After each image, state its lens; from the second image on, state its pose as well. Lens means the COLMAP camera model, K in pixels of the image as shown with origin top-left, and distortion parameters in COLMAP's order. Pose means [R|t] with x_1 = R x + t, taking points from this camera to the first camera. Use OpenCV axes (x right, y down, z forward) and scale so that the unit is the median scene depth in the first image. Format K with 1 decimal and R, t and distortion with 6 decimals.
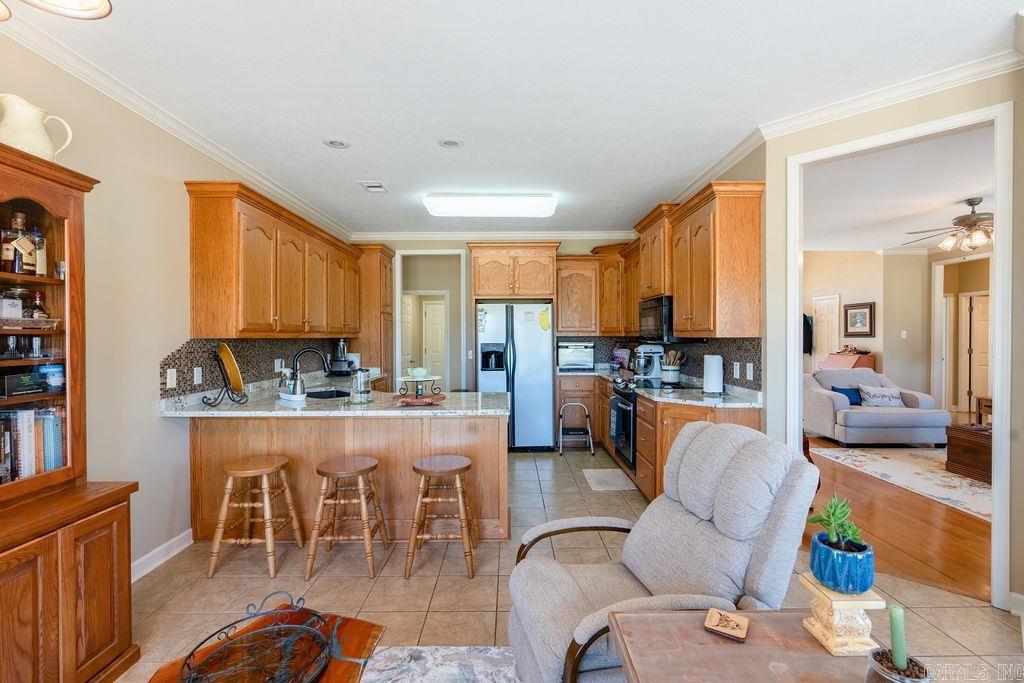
lens RADIAL K [[462.3, 0, 510.4], [0, 462.3, 340.2], [0, 0, 1]] dist [-0.008261, 0.002842]
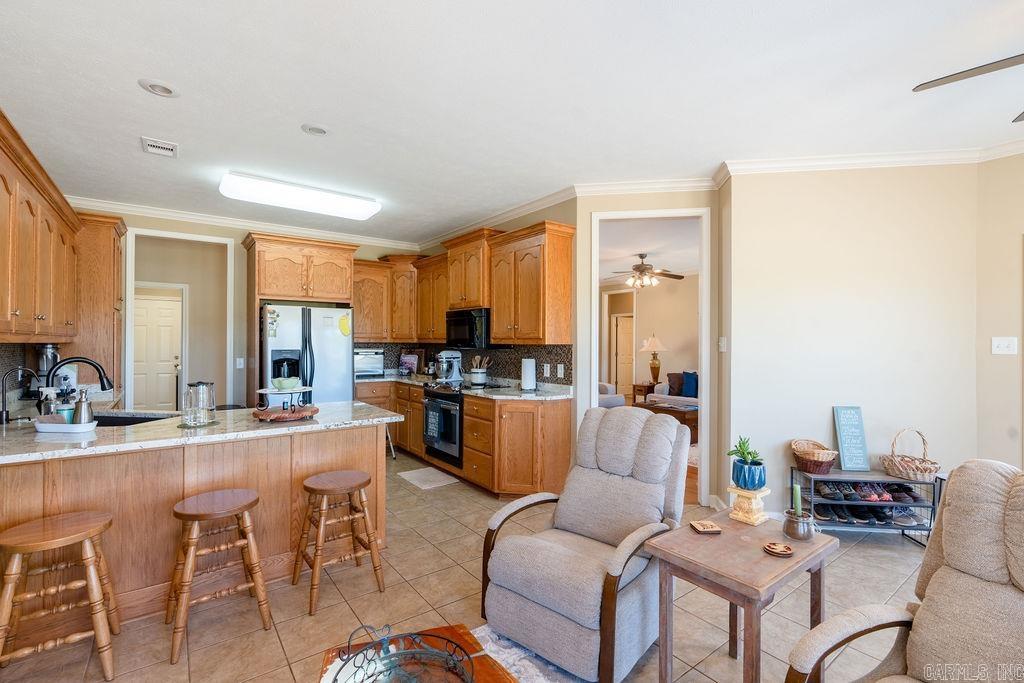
lens RADIAL K [[462.3, 0, 510.2], [0, 462.3, 341.9], [0, 0, 1]] dist [-0.008261, 0.002842]
pose [[0.801584, 0.006548, 0.597846, -0.273386], [-0.000768, 0.999950, -0.009922, -0.000156], [-0.597881, 0.007494, 0.801550, 0.034821]]
